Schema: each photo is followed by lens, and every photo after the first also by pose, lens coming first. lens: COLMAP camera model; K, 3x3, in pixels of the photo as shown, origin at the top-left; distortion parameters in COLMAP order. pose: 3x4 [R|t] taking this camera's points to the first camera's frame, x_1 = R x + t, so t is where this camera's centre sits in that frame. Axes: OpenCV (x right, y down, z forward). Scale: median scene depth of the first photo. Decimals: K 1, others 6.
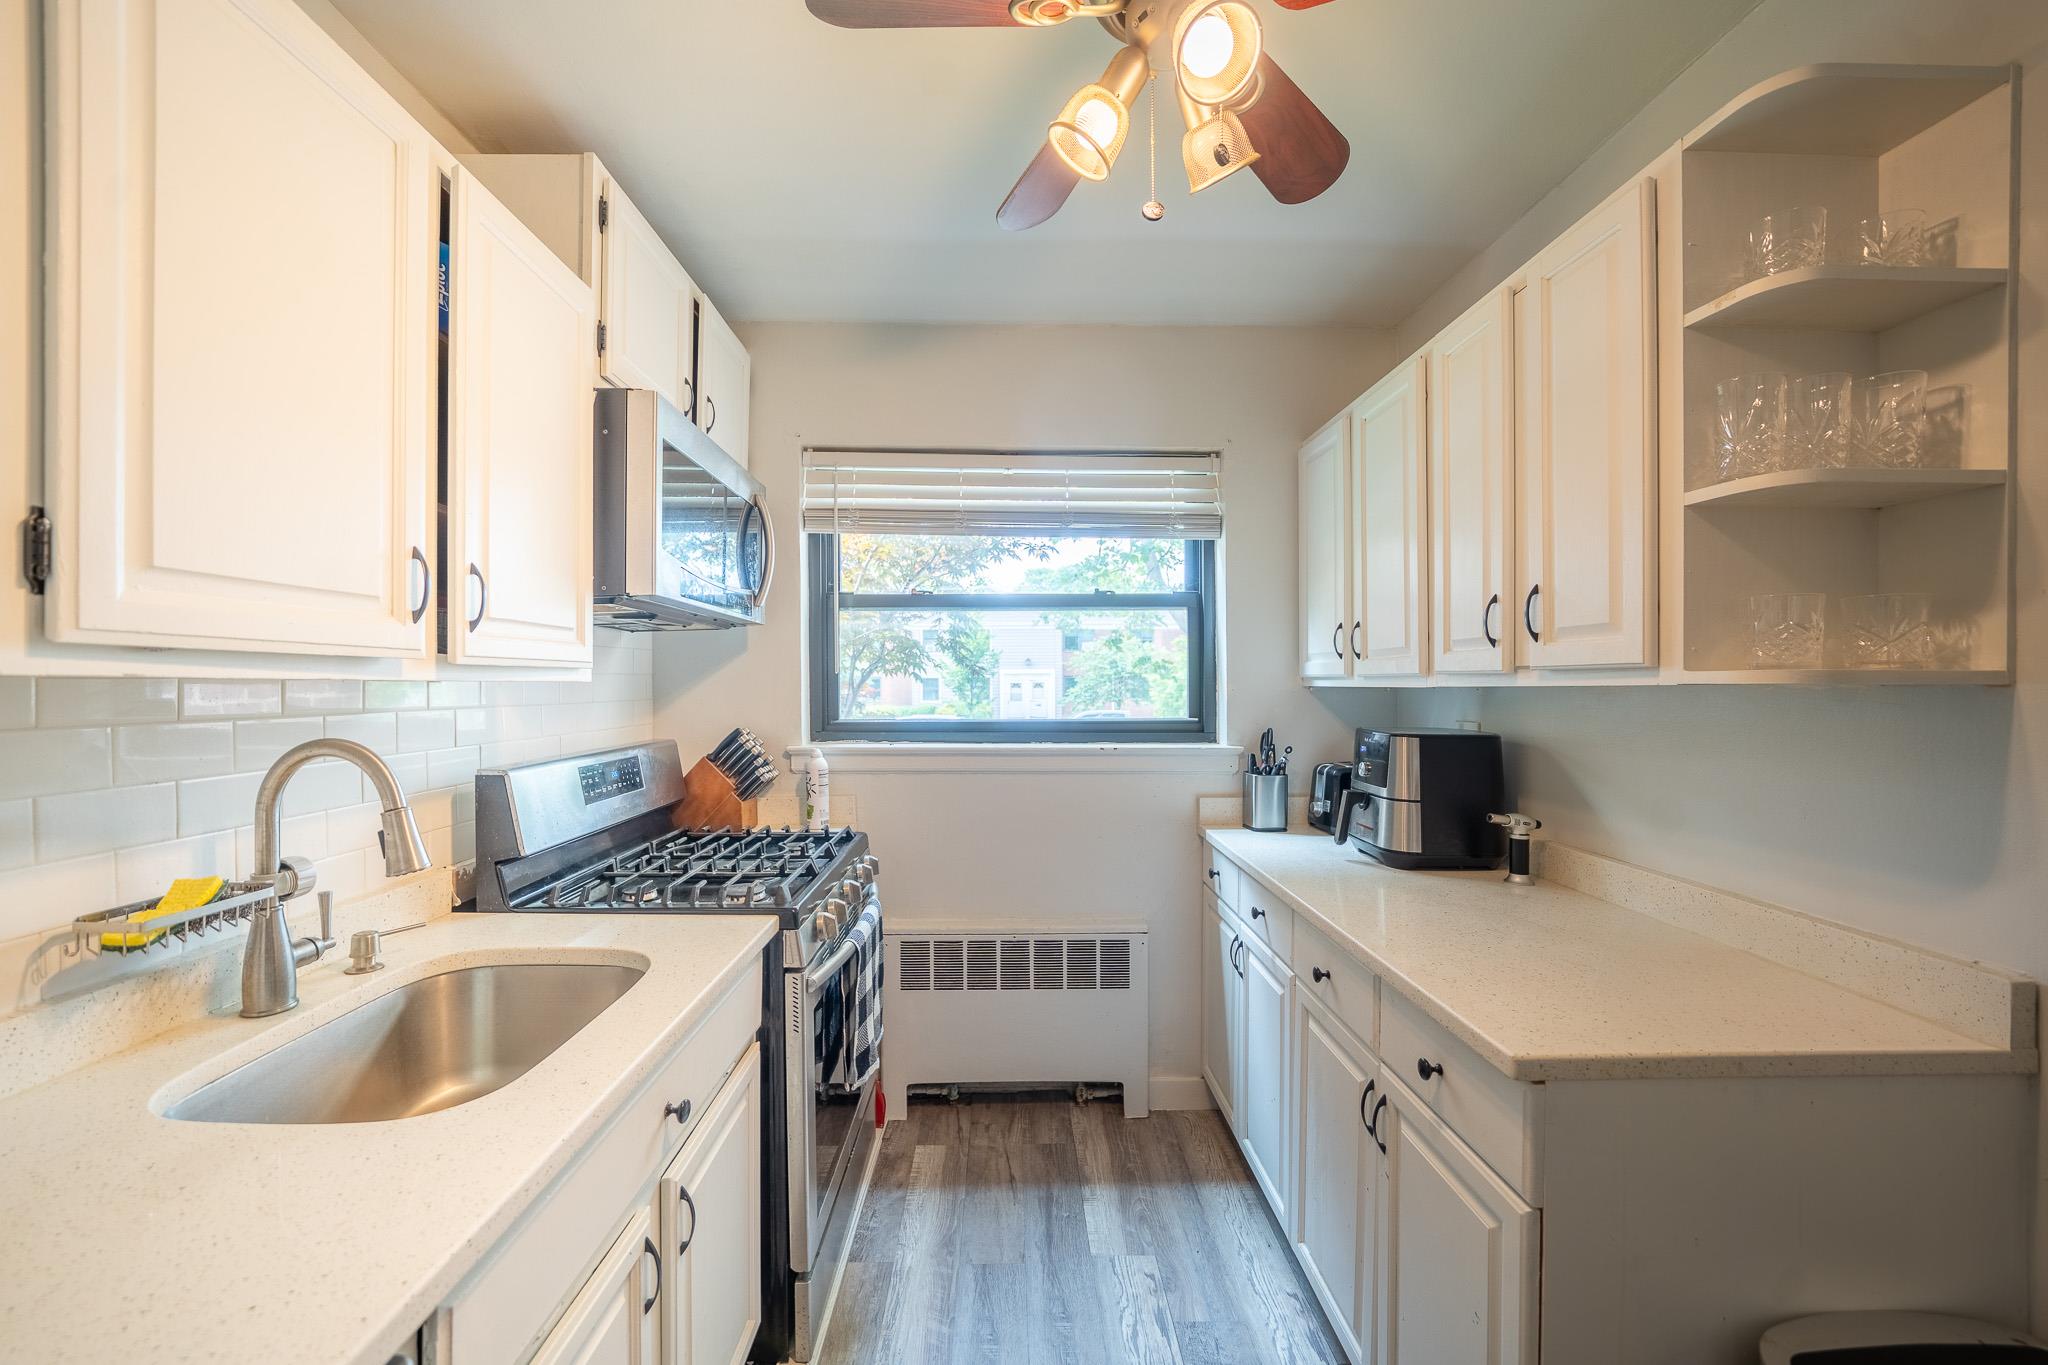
lens RADIAL K [[785.7, 0, 1012.3], [0, 785.7, 686.6], [0, 0, 1]] dist [-0.015767, 0.003091]
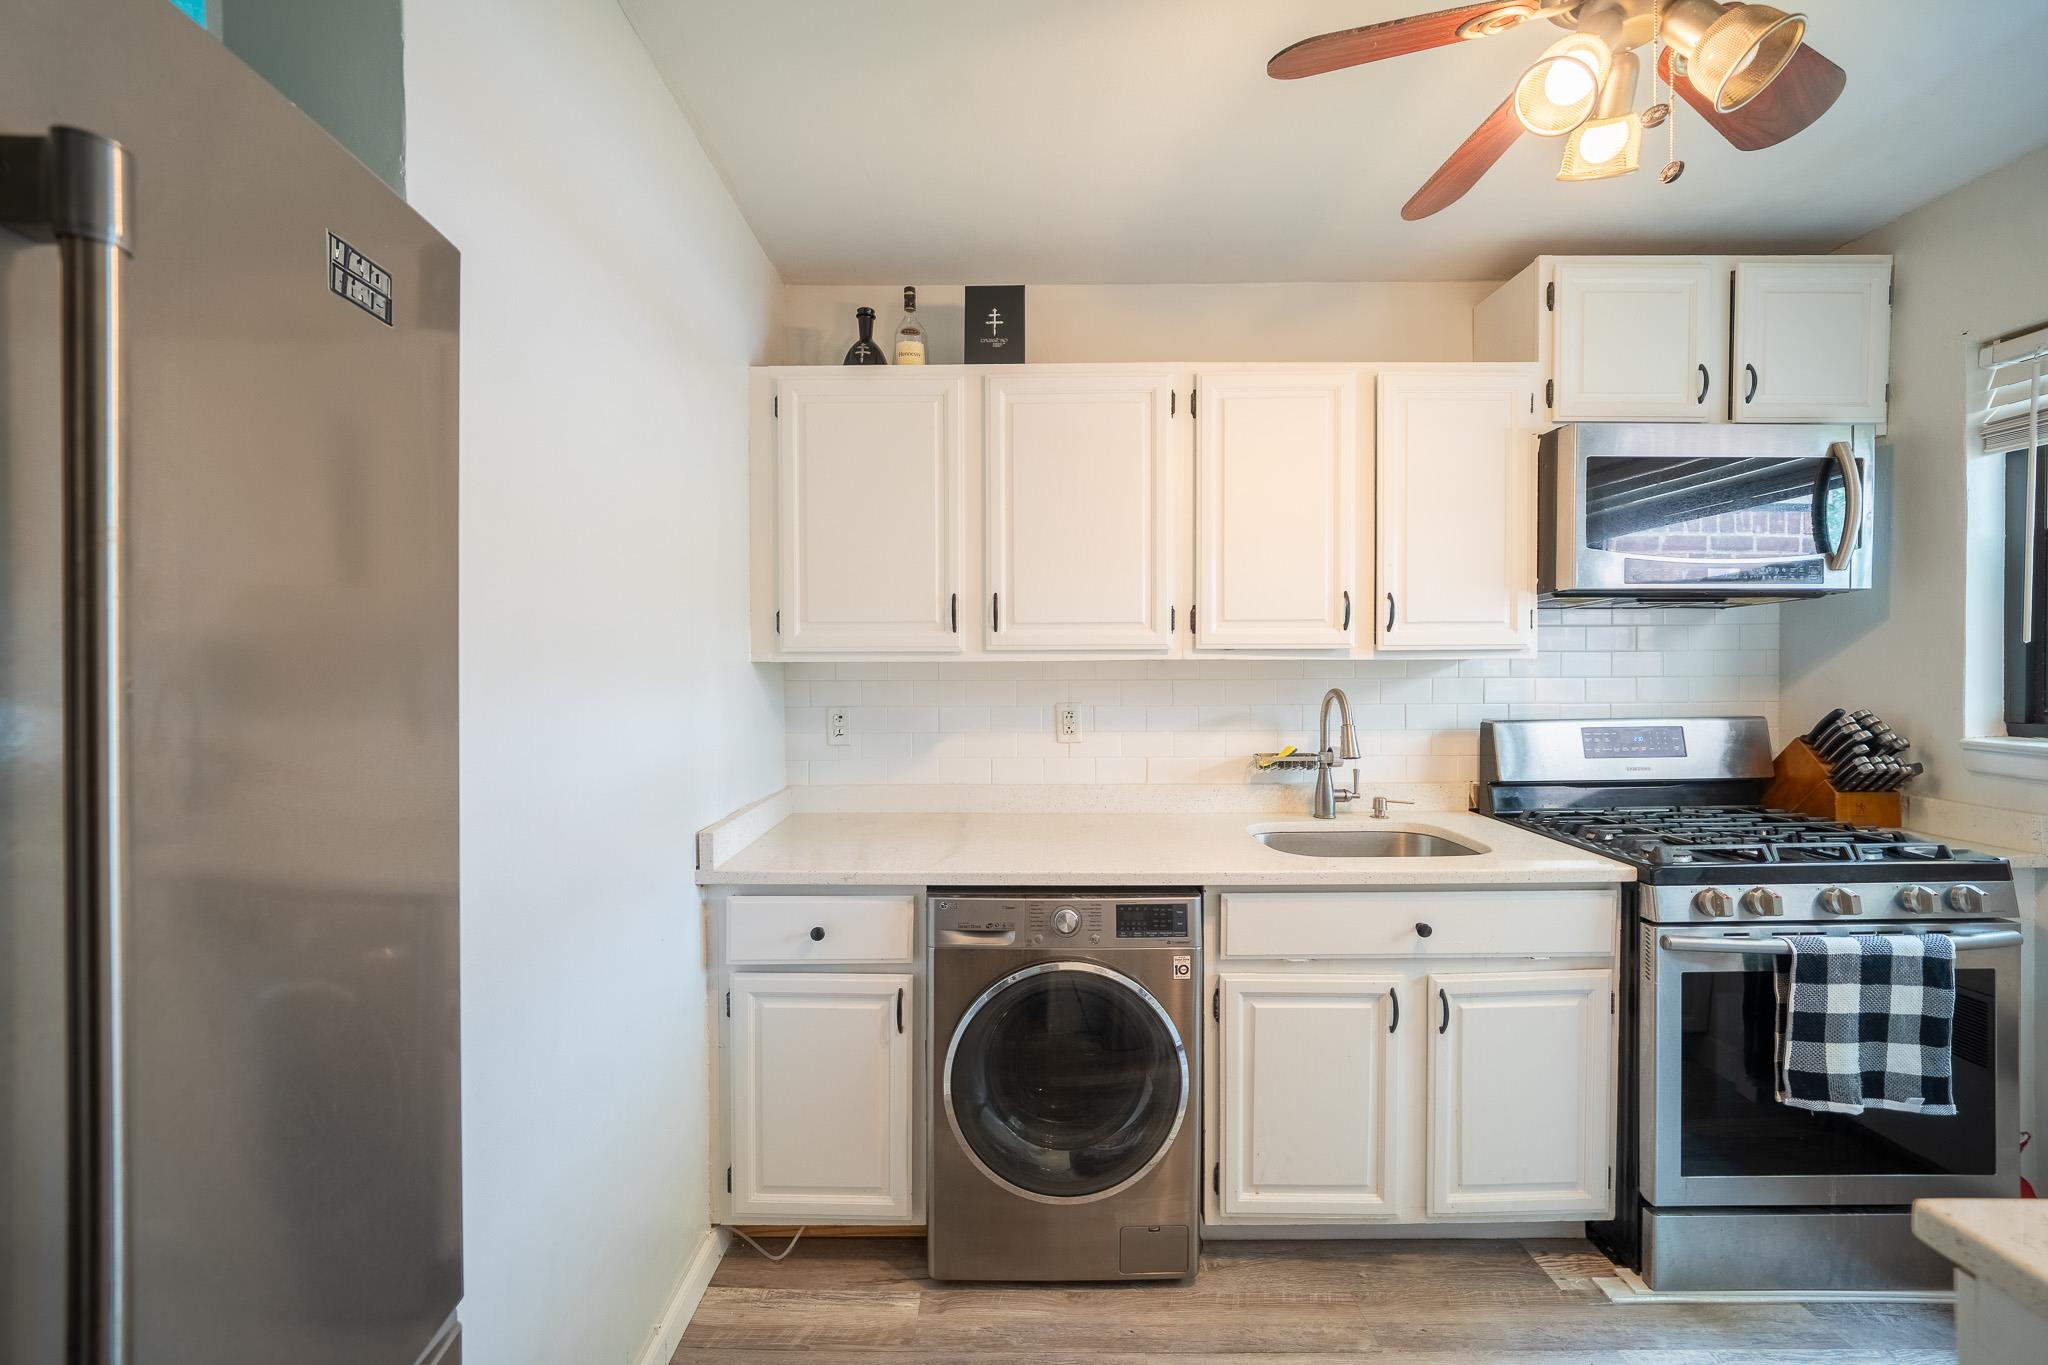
lens RADIAL K [[785.7, 0, 1012.3], [0, 785.7, 686.6], [0, 0, 1]] dist [-0.015767, 0.003091]
pose [[-0.020384, 0.027349, -0.999418, 0.559491], [0.003246, 0.999622, 0.027289, 0.000934], [0.999787, -0.002688, -0.020465, 0.094055]]
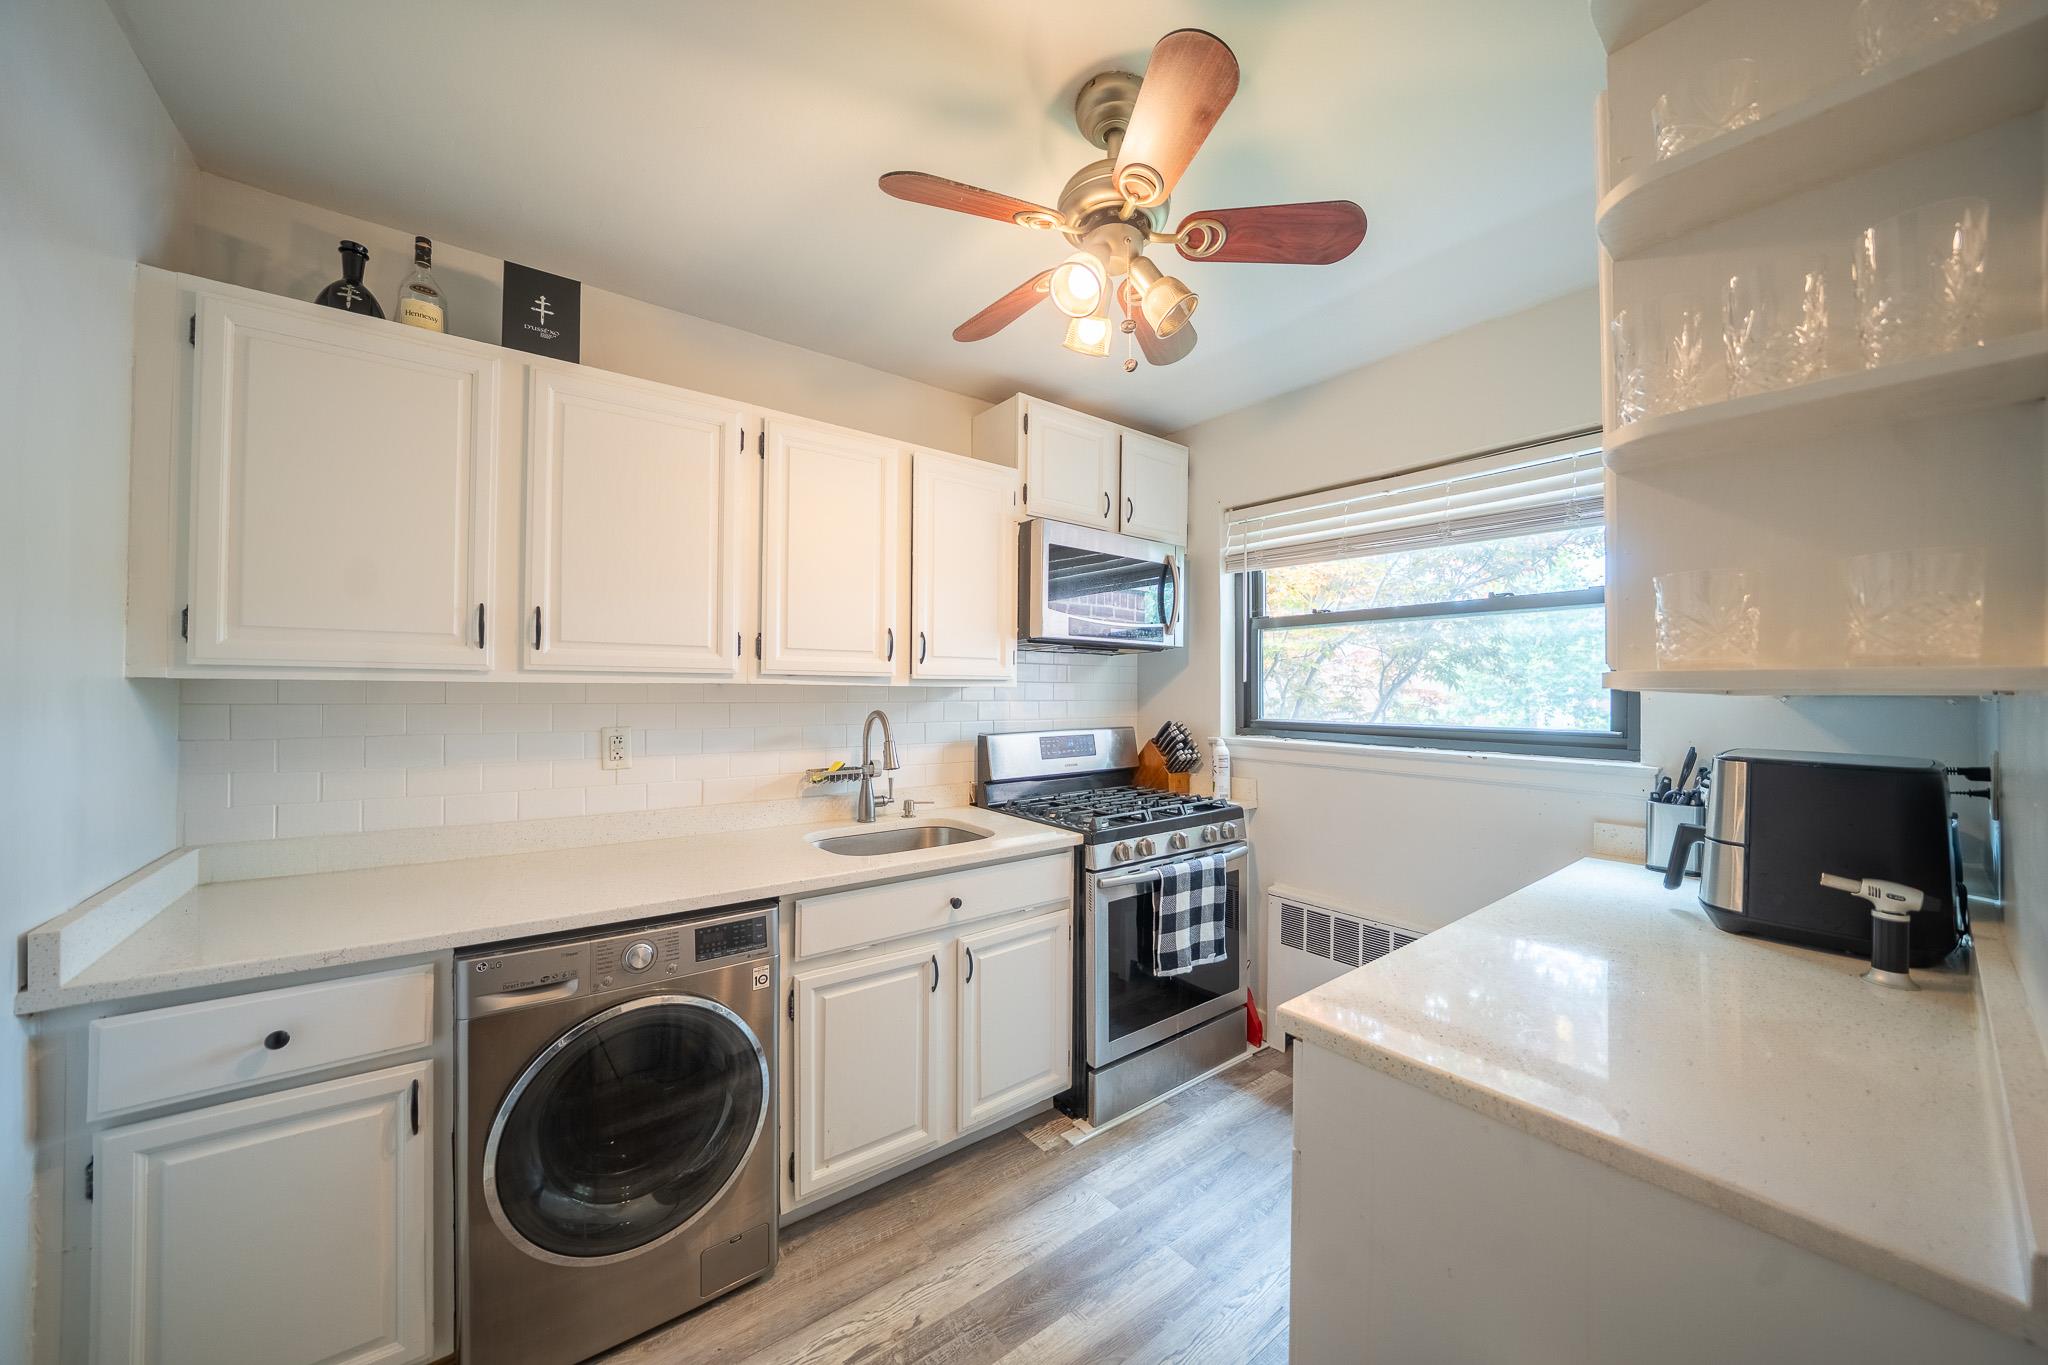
lens RADIAL K [[709.6, 0, 1018.0], [0, 709.6, 690.9], [0, 0, 1]] dist [-0.029283, 0.003898]
pose [[0.594138, 0.005073, -0.804347, 0.533133], [-0.008686, 0.999962, -0.000109, 0.001038], [0.804316, 0.007051, 0.594160, 0.026310]]
